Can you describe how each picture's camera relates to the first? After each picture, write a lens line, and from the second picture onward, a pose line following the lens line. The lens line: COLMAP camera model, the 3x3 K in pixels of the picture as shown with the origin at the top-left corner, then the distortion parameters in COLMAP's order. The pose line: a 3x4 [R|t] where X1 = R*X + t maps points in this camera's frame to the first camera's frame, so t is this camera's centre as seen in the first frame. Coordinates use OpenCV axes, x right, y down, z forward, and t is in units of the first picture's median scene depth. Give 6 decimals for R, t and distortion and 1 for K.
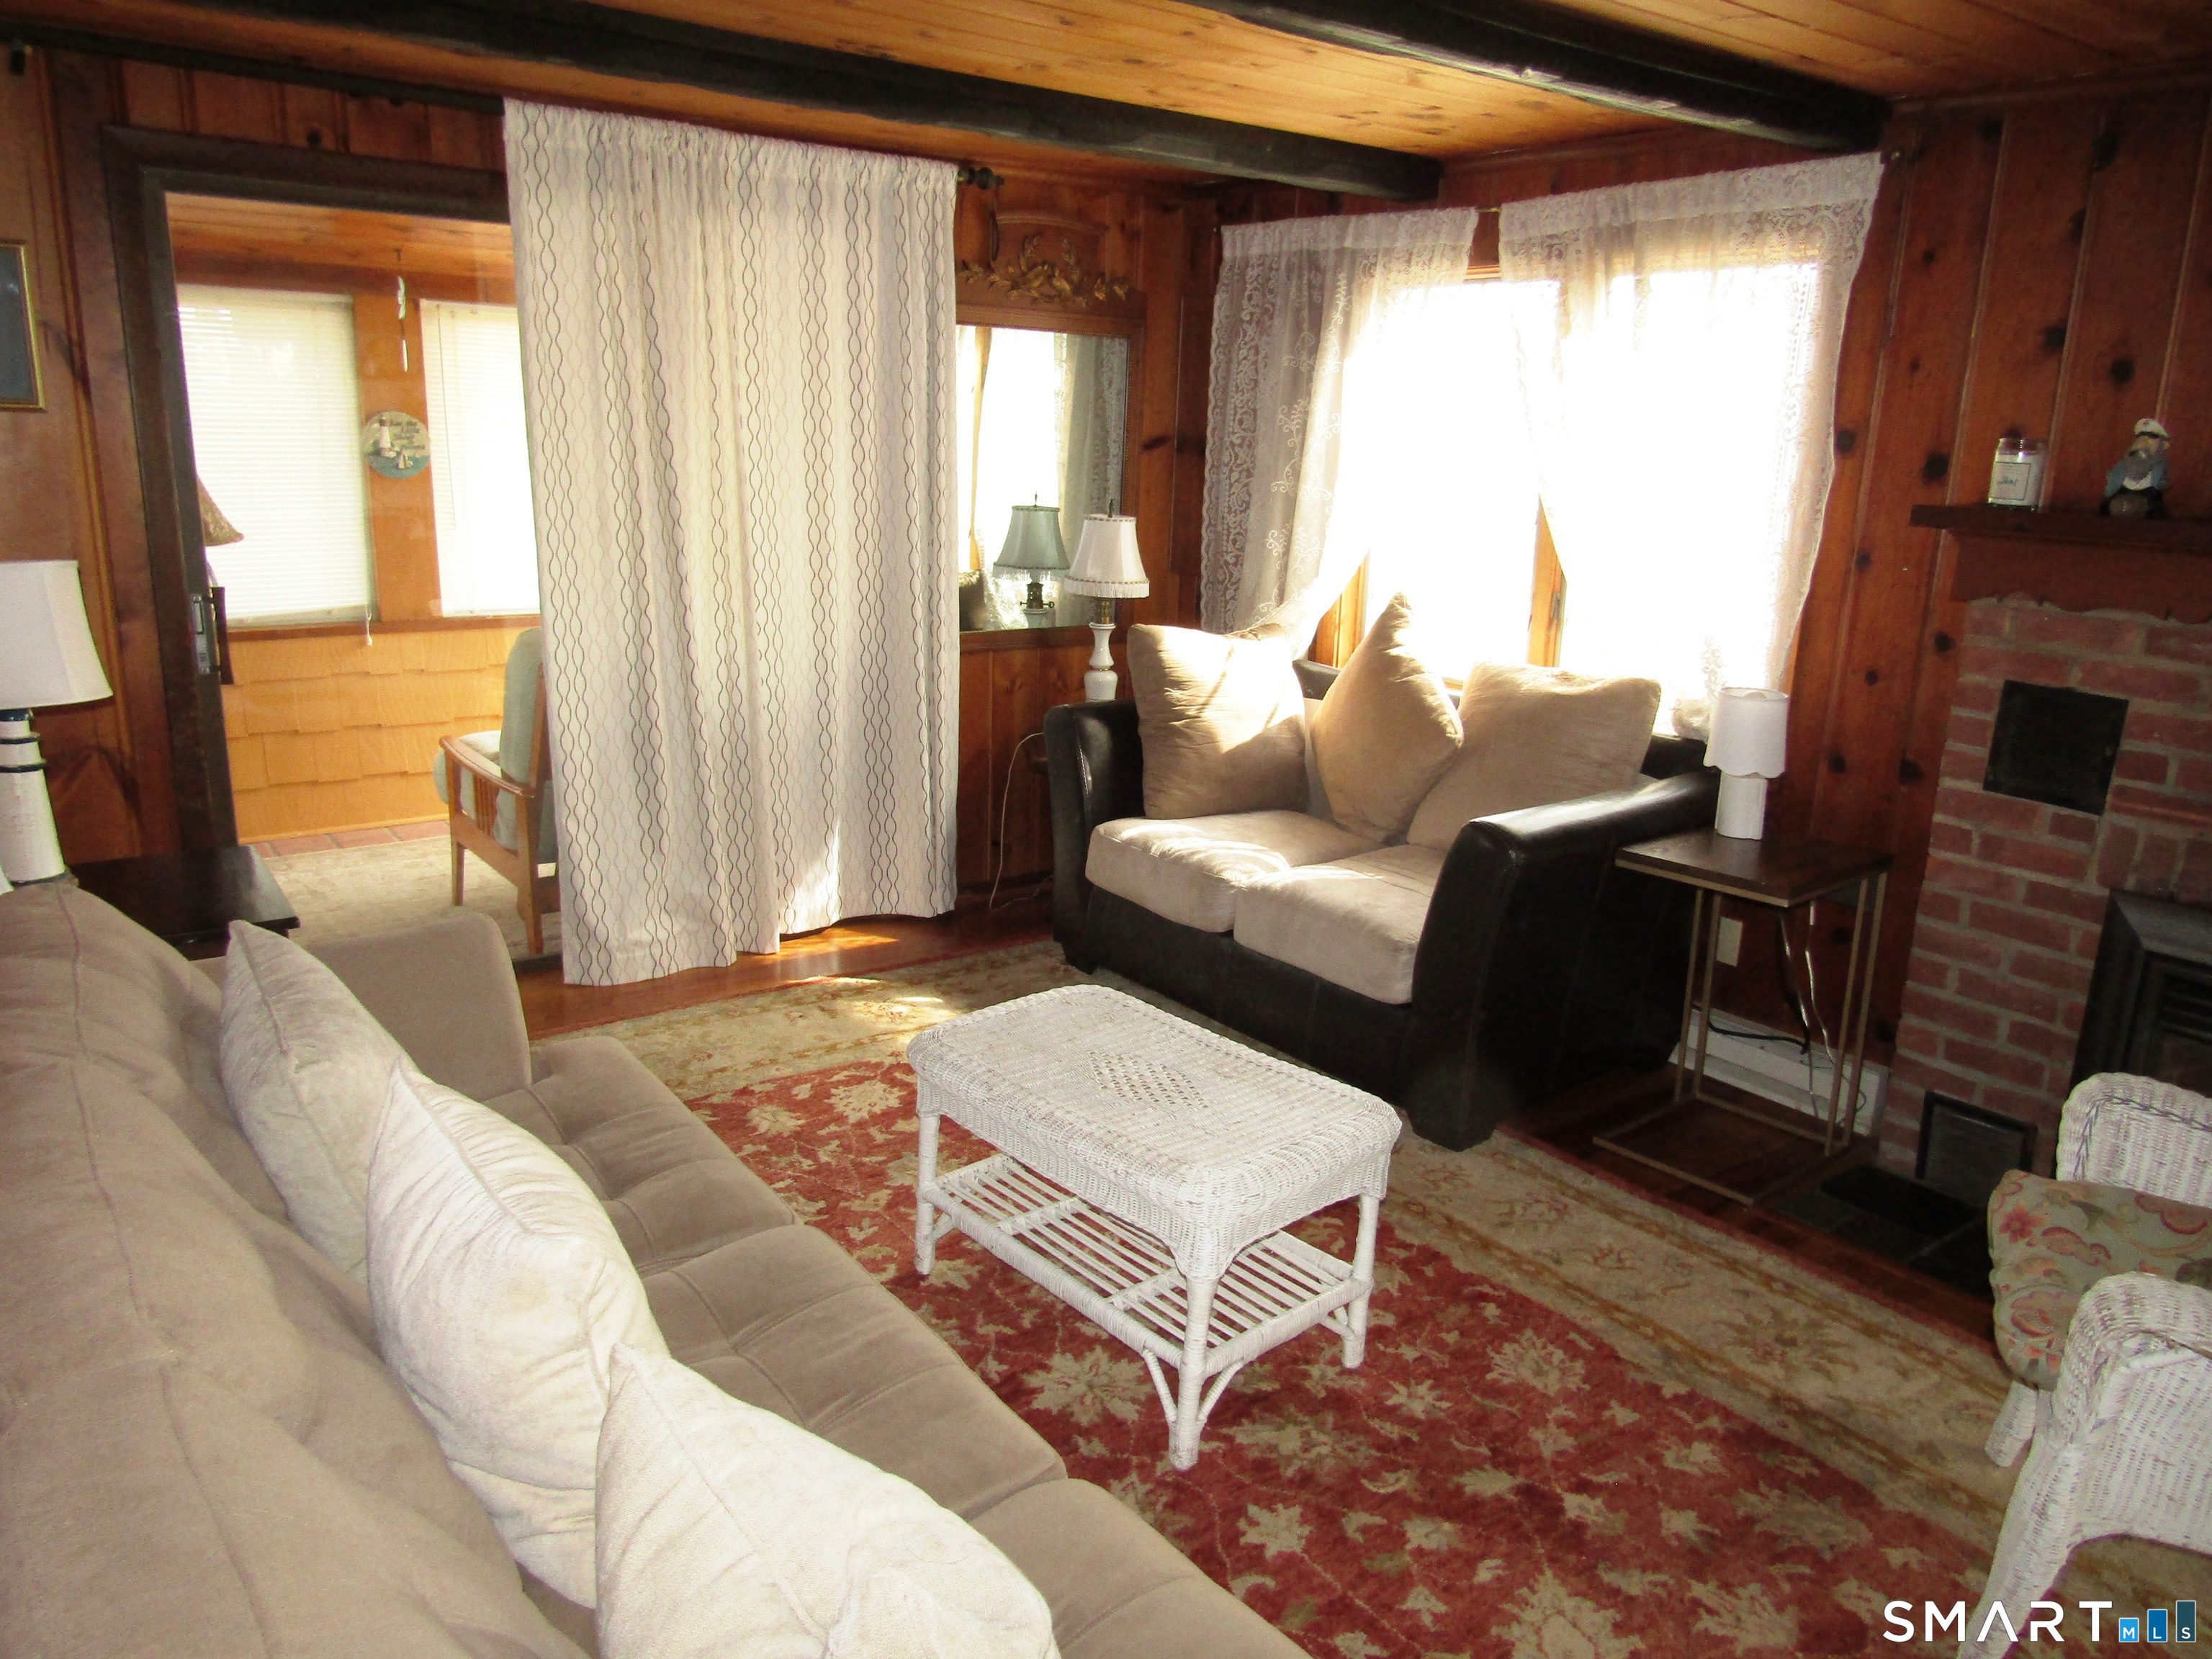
lens RADIAL K [[1621.1, 0, 1098.3], [0, 1621.1, 823.9], [0, 0, 1]] dist [0.010291, -0.003125]
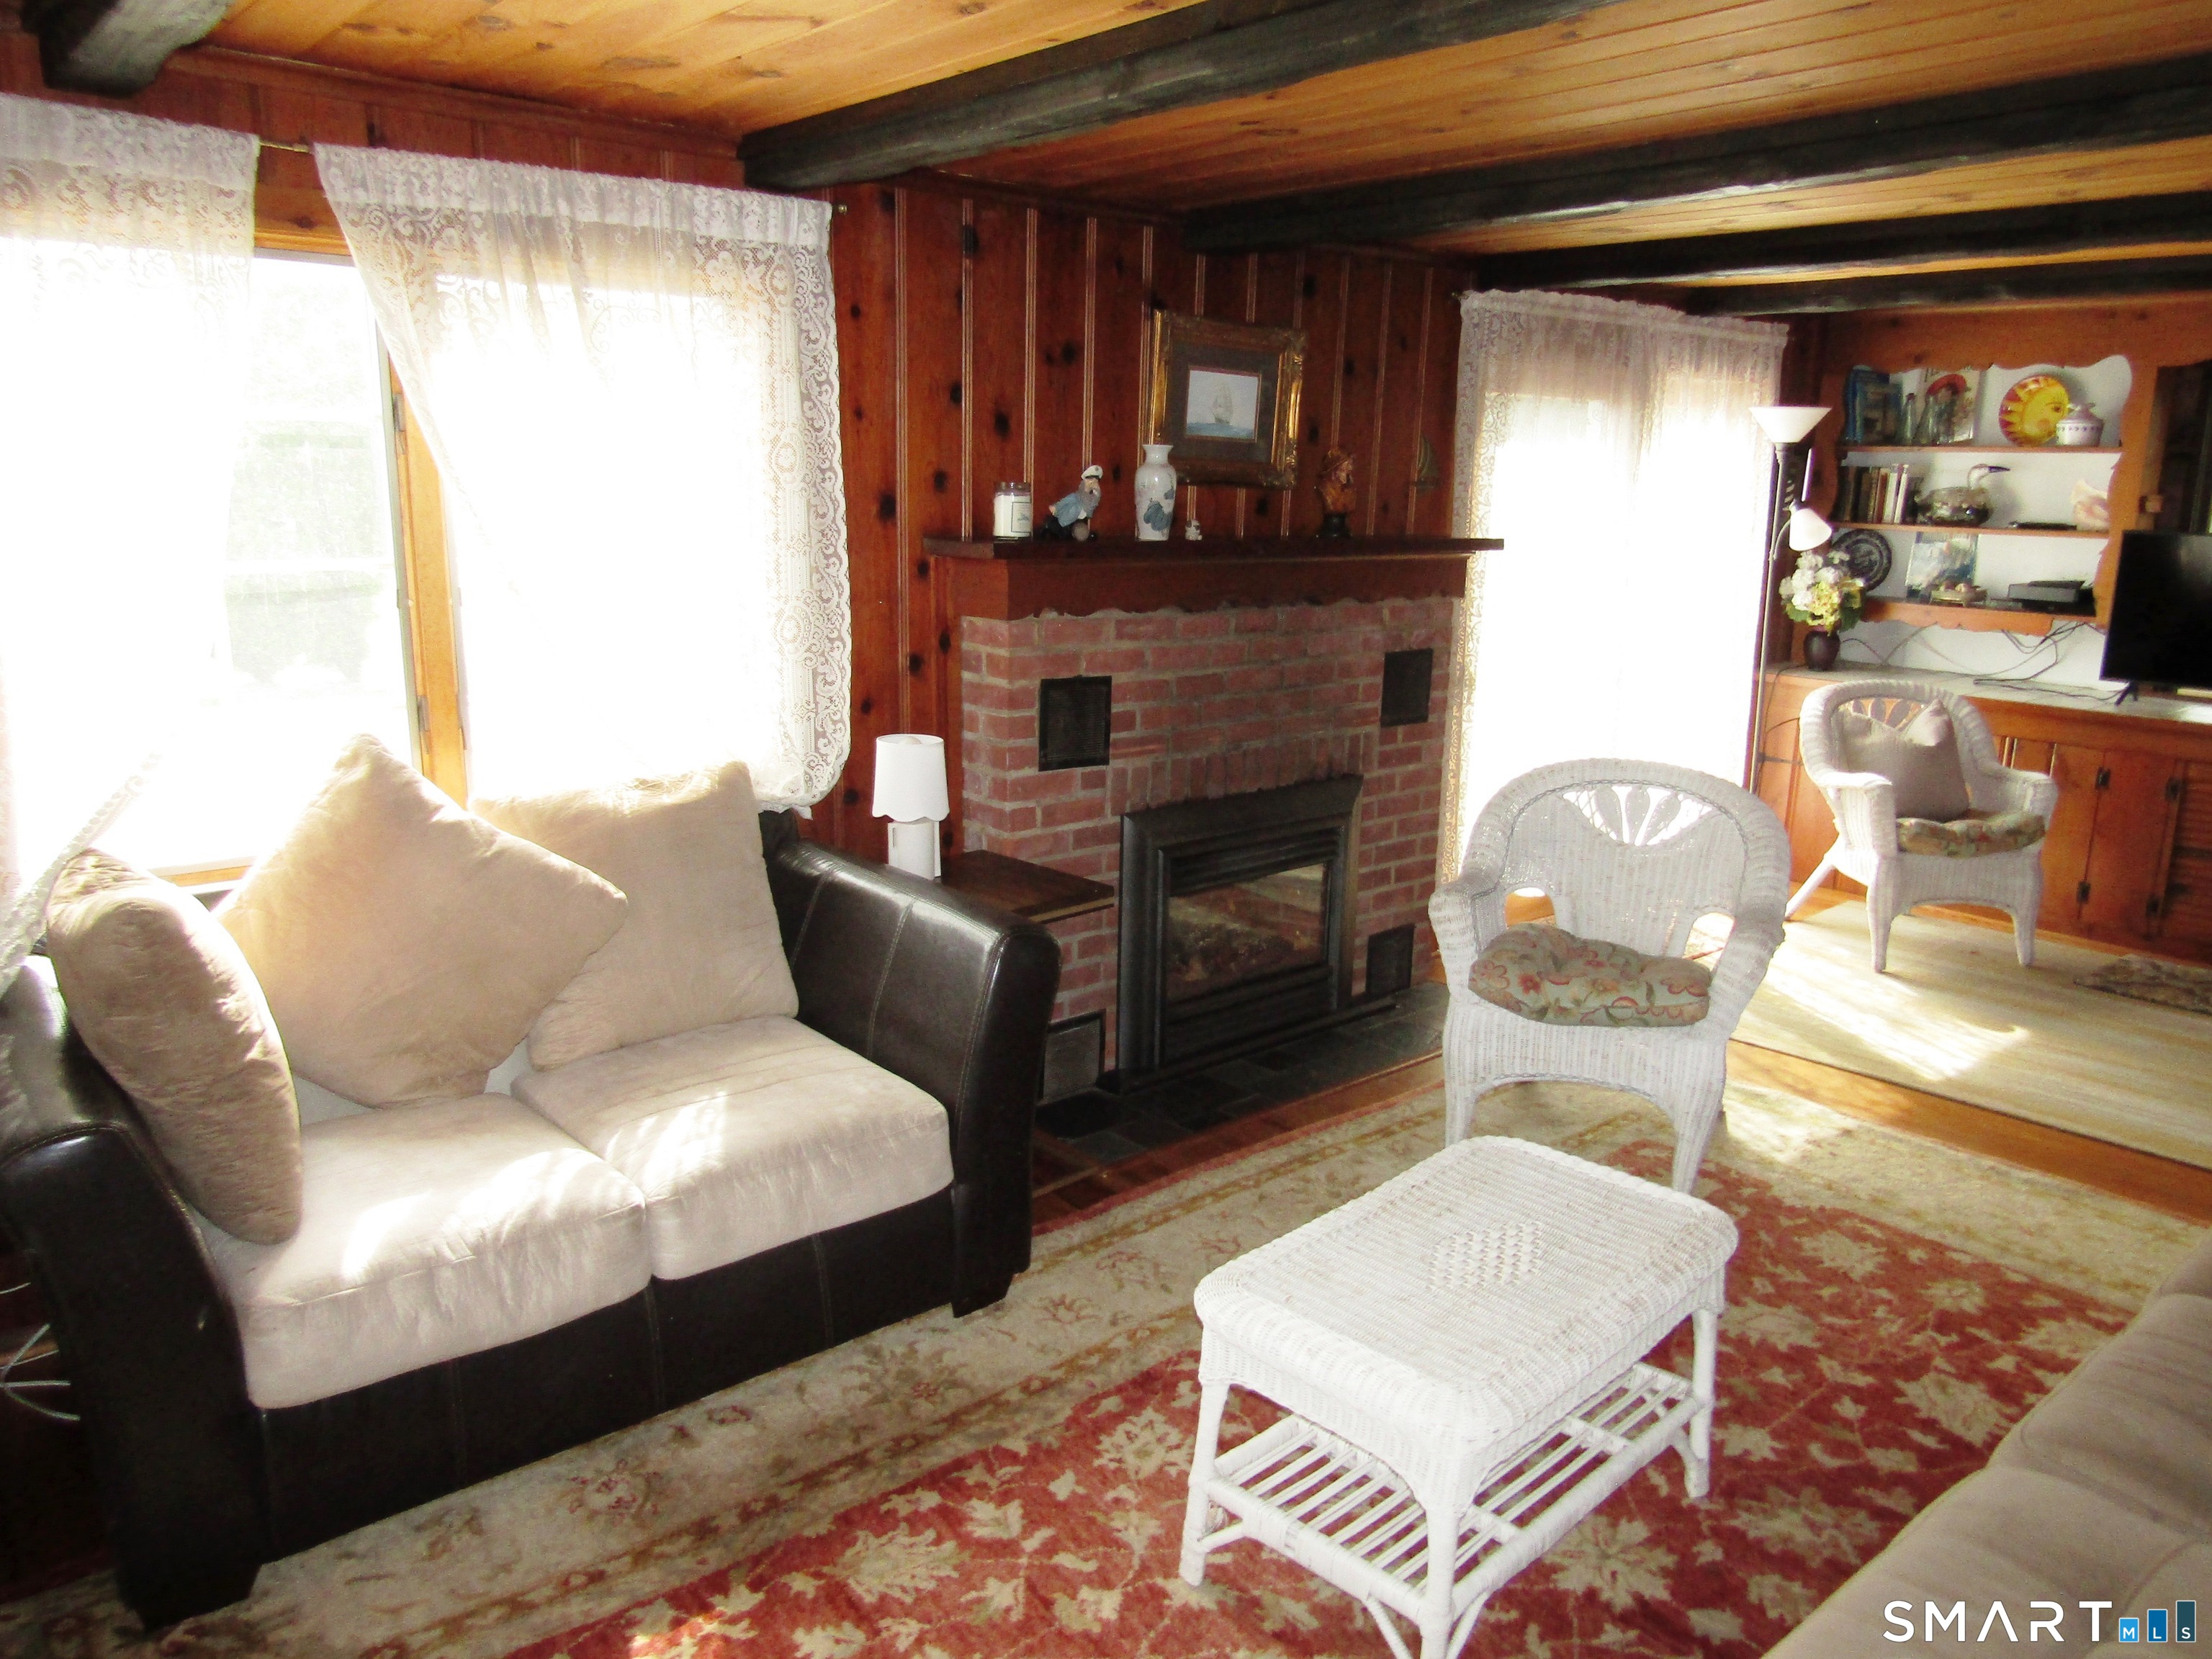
lens RADIAL K [[1621.1, 0, 1099.0], [0, 1621.1, 837.1], [0, 0, 1]] dist [0.010291, -0.003125]
pose [[-0.085775, -0.247572, 0.965065, -0.650879], [0.224175, 0.939001, 0.260811, -0.287150], [-0.970767, 0.238715, -0.025044, 1.025784]]
